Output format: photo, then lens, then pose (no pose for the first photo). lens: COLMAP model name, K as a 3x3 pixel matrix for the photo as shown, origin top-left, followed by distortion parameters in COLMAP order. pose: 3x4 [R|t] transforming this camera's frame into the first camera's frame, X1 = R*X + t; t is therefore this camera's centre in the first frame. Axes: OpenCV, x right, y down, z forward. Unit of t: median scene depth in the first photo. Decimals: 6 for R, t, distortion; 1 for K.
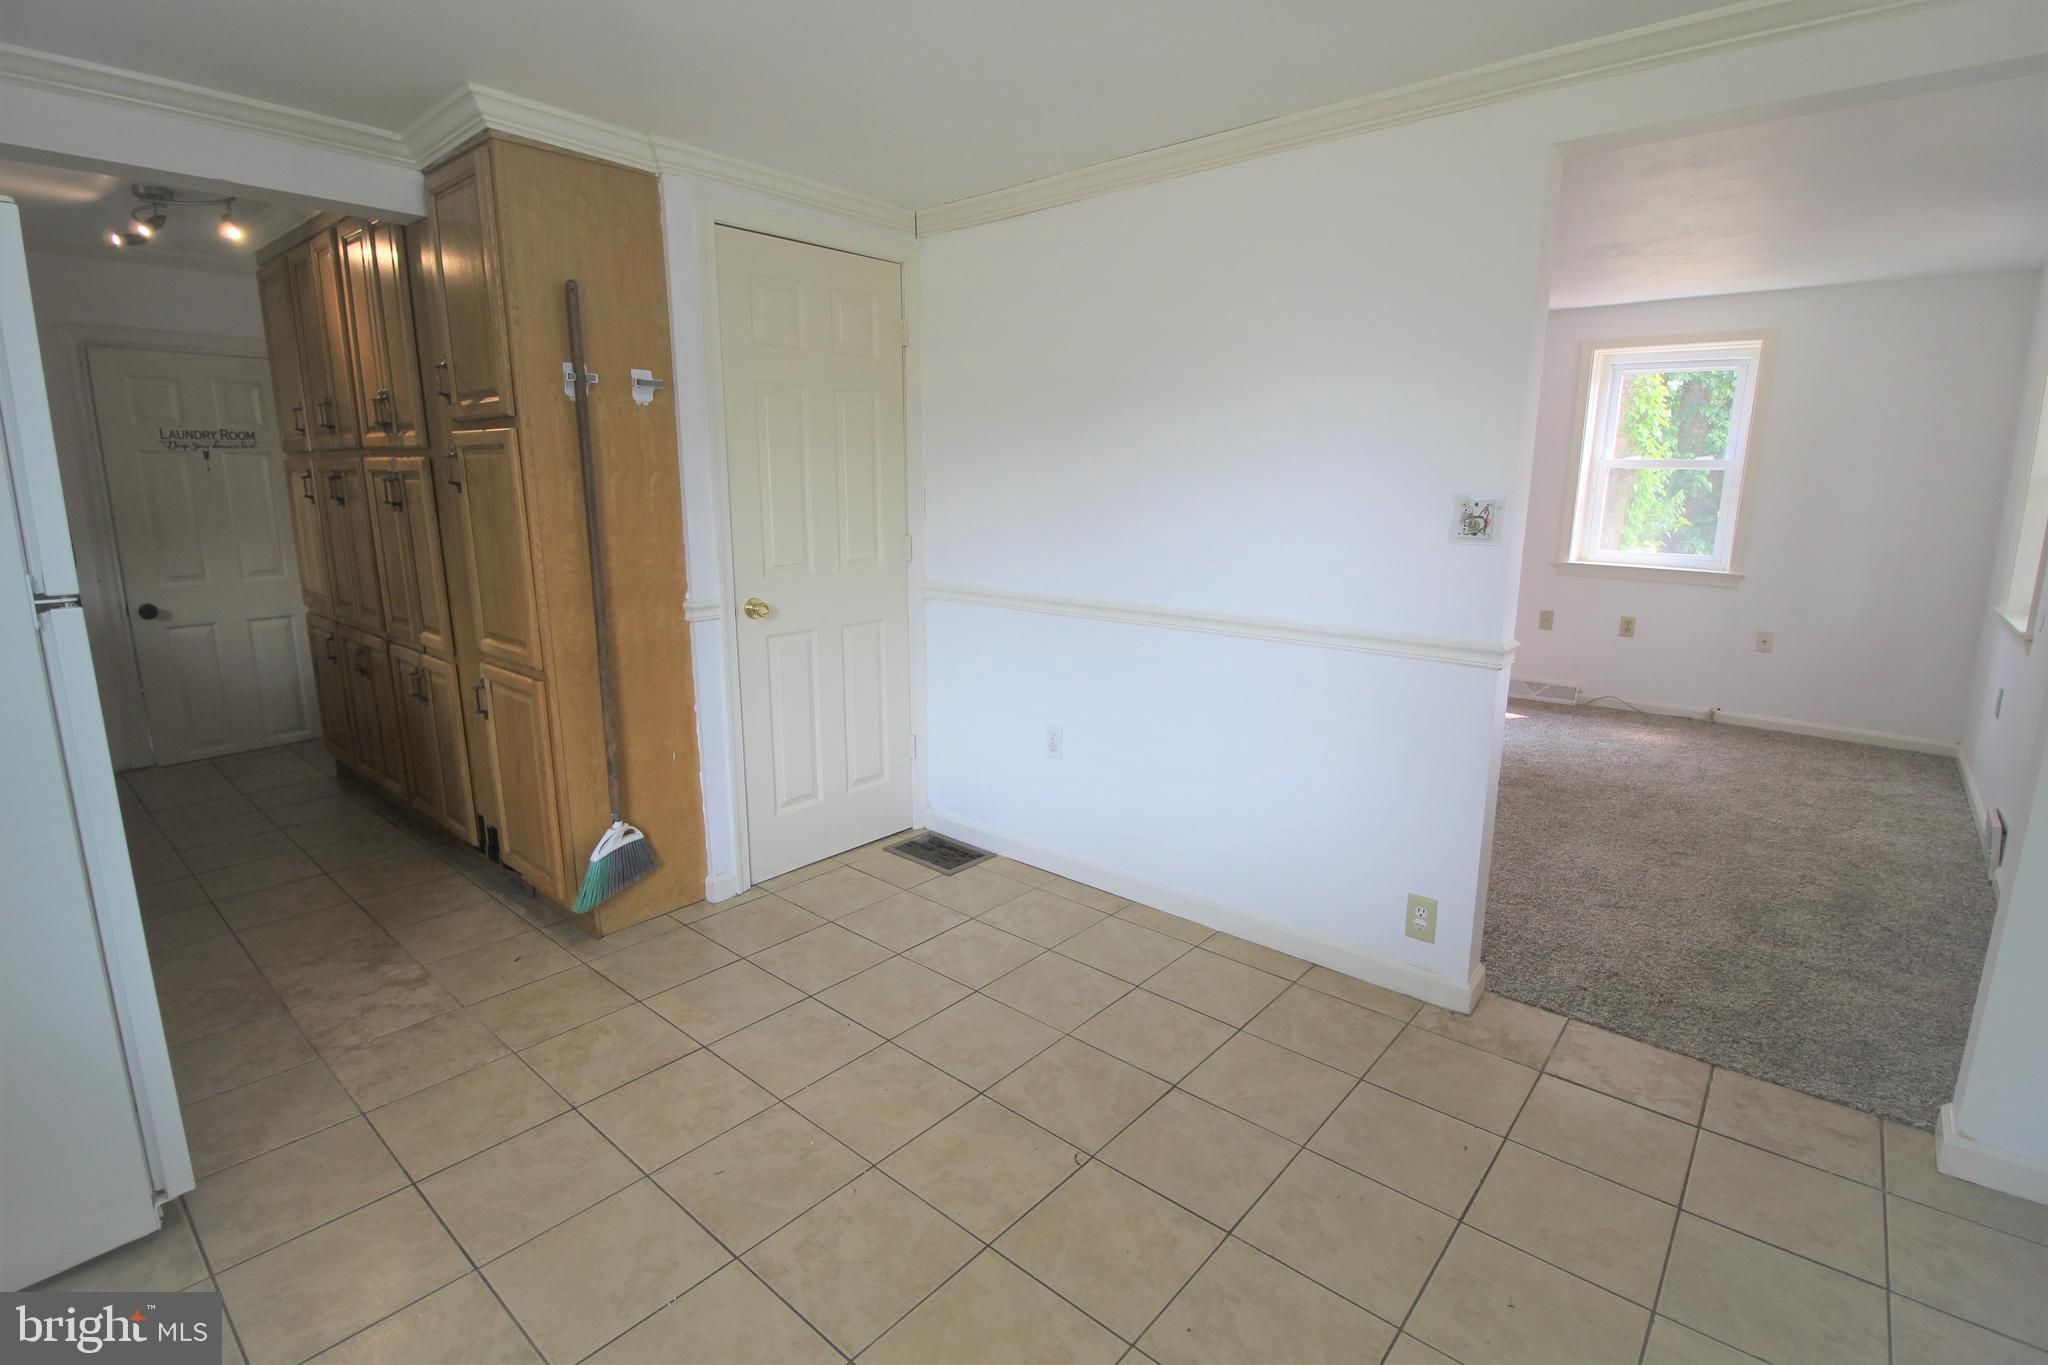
lens RADIAL K [[966.9, 0, 1025.8], [0, 966.9, 665.5], [0, 0, 1]] dist [-0.001910, -0.013033]
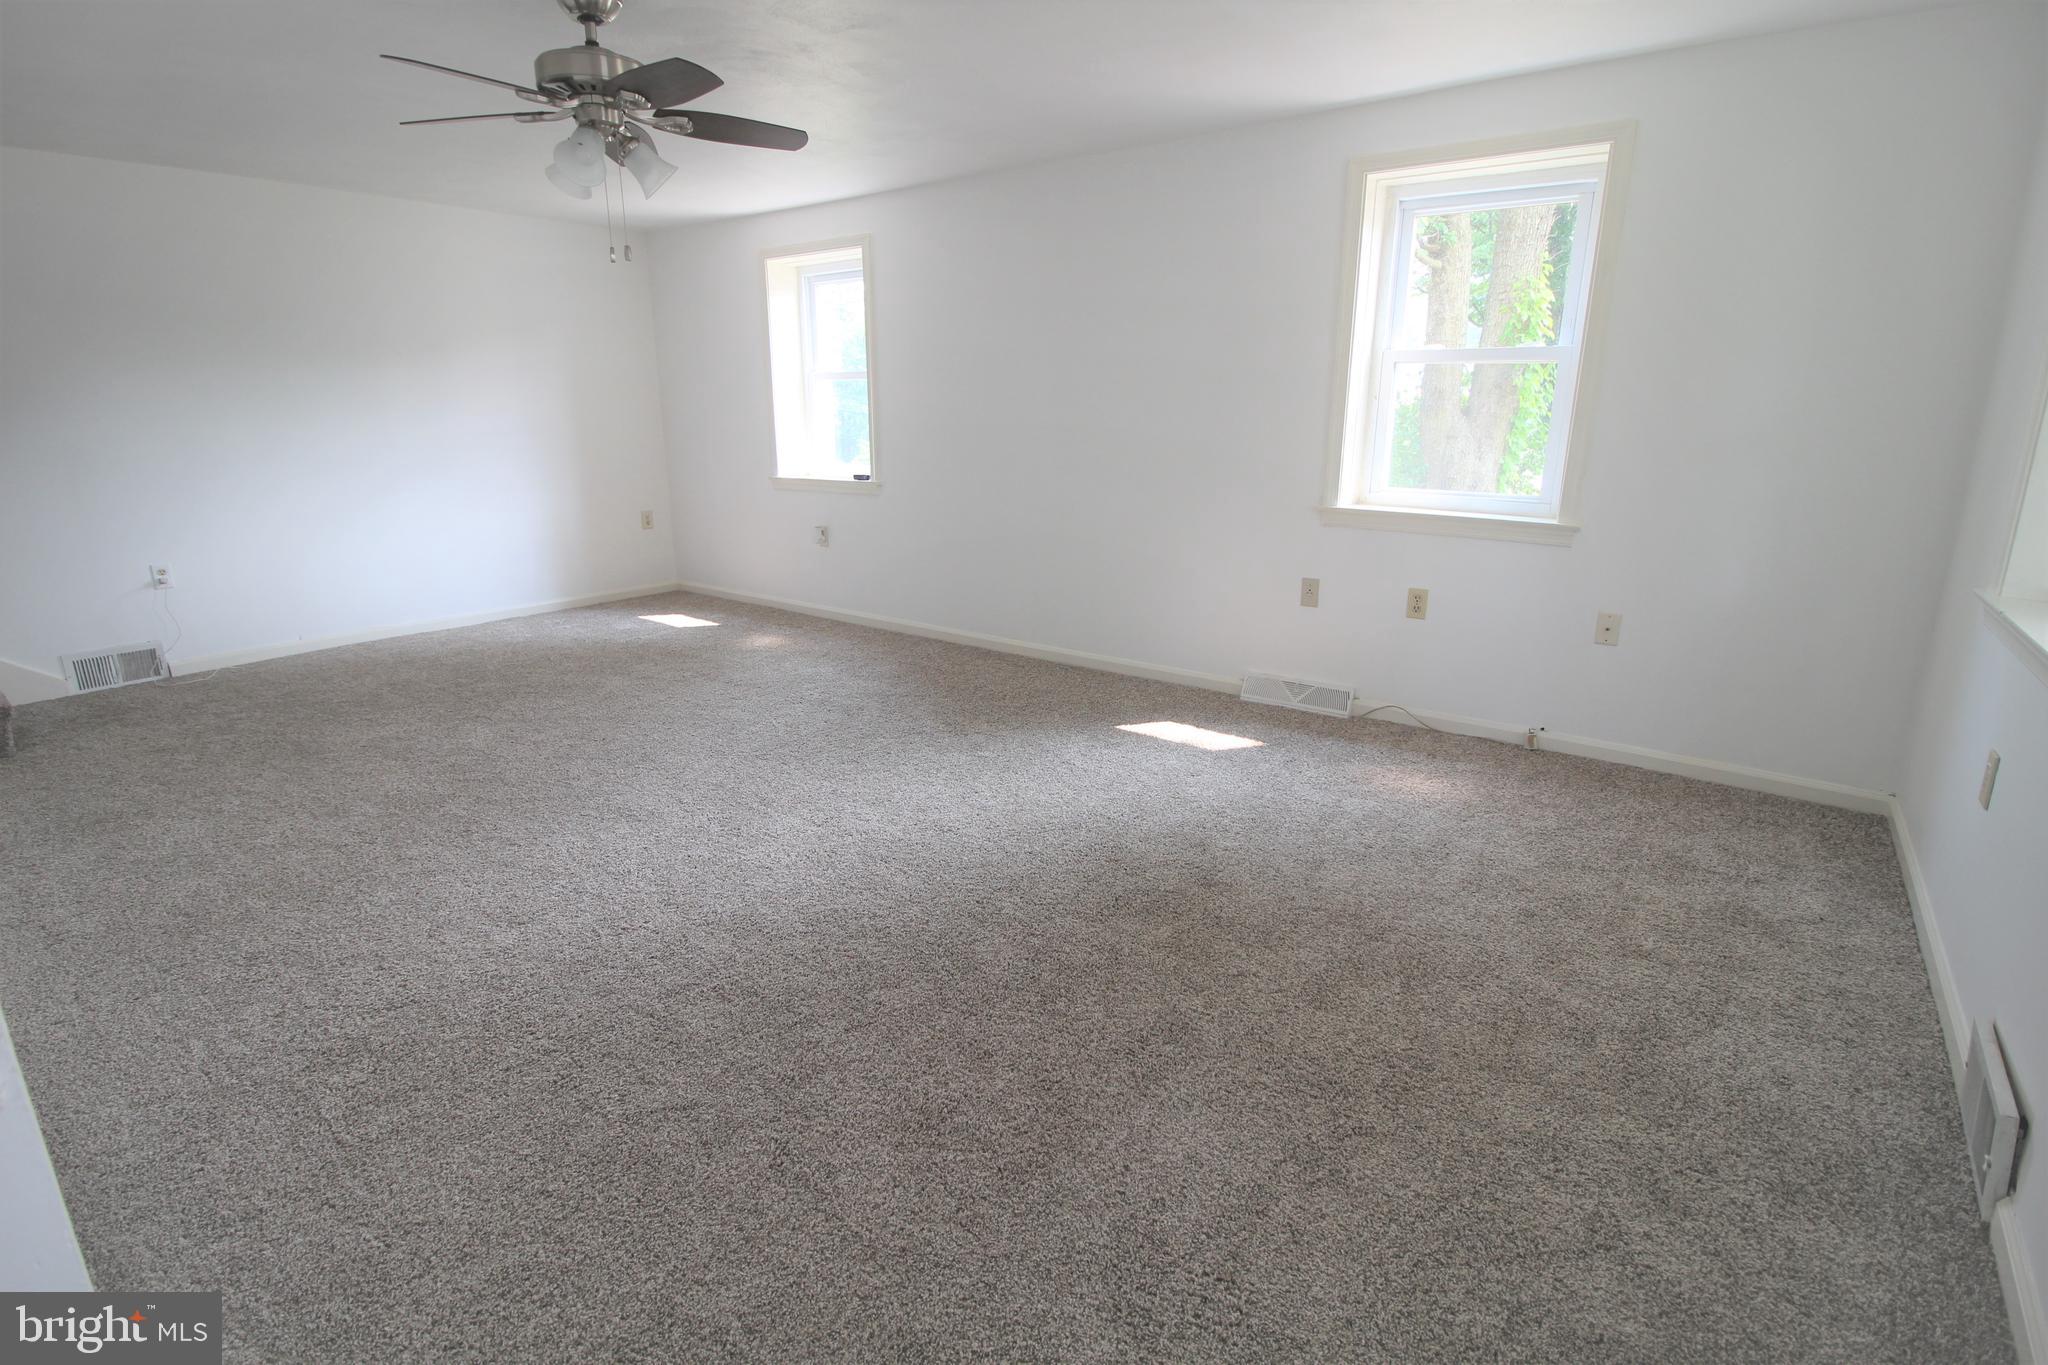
lens RADIAL K [[966.9, 0, 1025.8], [0, 966.9, 665.5], [0, 0, 1]] dist [-0.001910, -0.013033]
pose [[0.997829, -0.021129, 0.062375, 0.454943], [0.017032, 0.997706, 0.065512, -0.067296], [-0.063616, -0.064307, 0.995900, 0.509512]]
